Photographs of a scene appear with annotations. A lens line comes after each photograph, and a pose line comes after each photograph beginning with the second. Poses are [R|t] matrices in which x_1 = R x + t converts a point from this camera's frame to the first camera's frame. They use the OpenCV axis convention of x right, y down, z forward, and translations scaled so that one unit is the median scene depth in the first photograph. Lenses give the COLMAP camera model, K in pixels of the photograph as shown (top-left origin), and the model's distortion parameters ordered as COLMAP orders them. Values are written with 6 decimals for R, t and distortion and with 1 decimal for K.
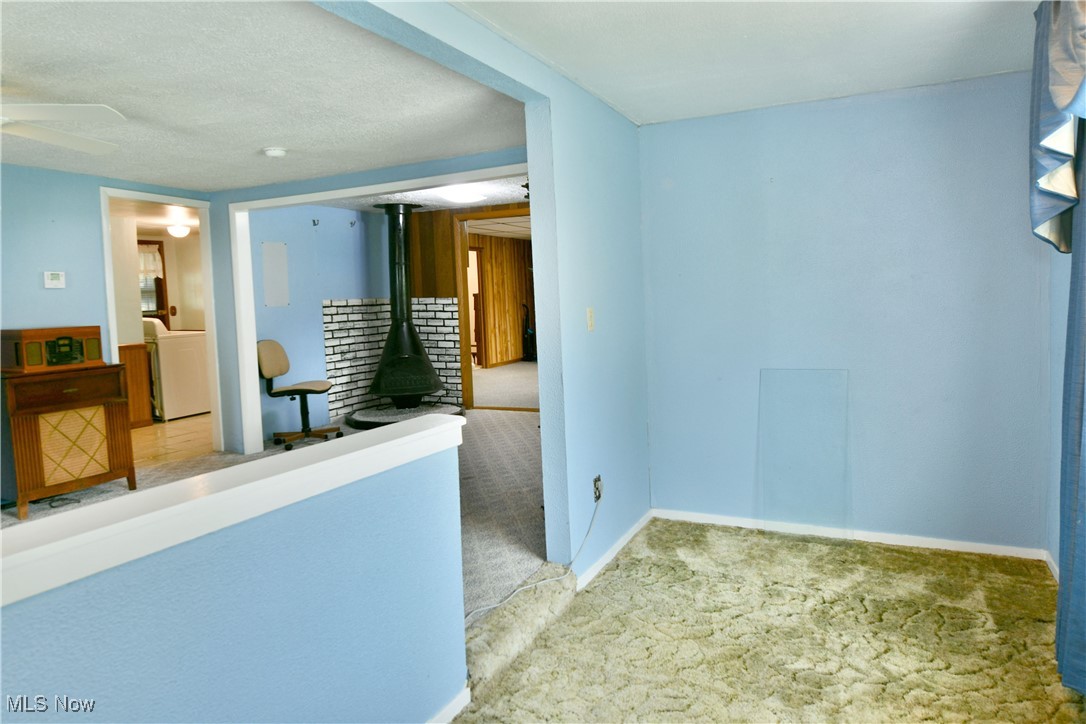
lens RADIAL K [[692.0, 0, 547.0], [0, 692.0, 364.5], [0, 0, 1]] dist [0.005016, 0.002734]
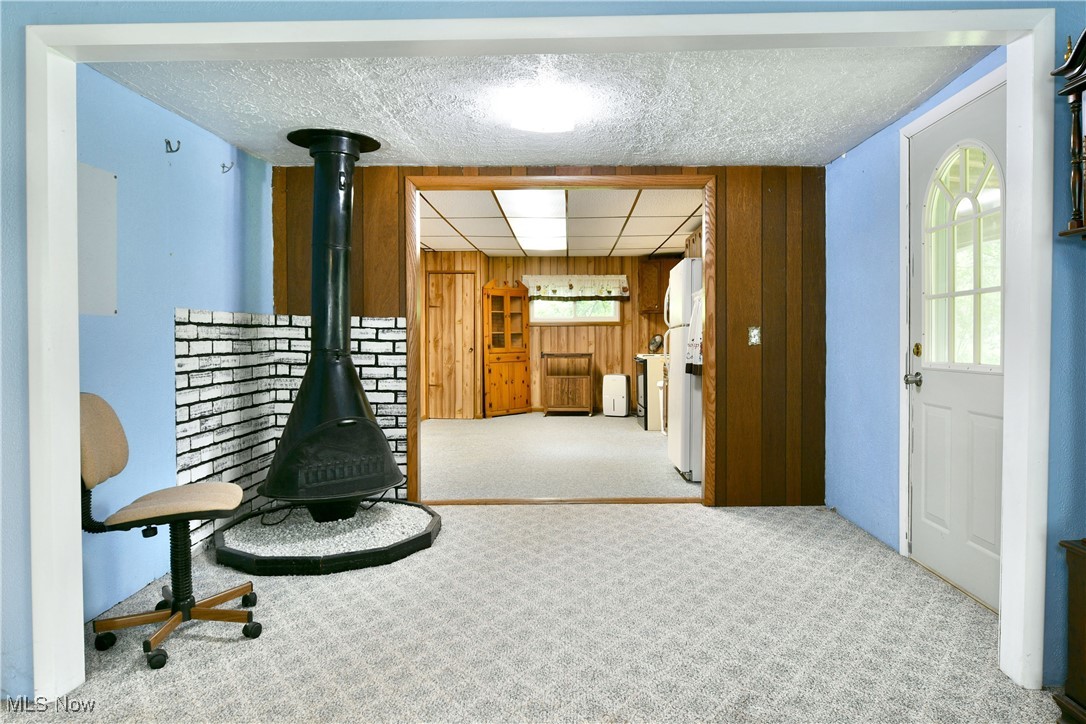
lens RADIAL K [[692.0, 0, 541.3], [0, 692.0, 358.9], [0, 0, 1]] dist [0.005016, 0.002734]
pose [[0.896063, 0.014101, 0.443703, -0.298650], [0.017930, 0.997530, -0.067912, -0.020437], [-0.443565, 0.068809, 0.893597, 0.443086]]
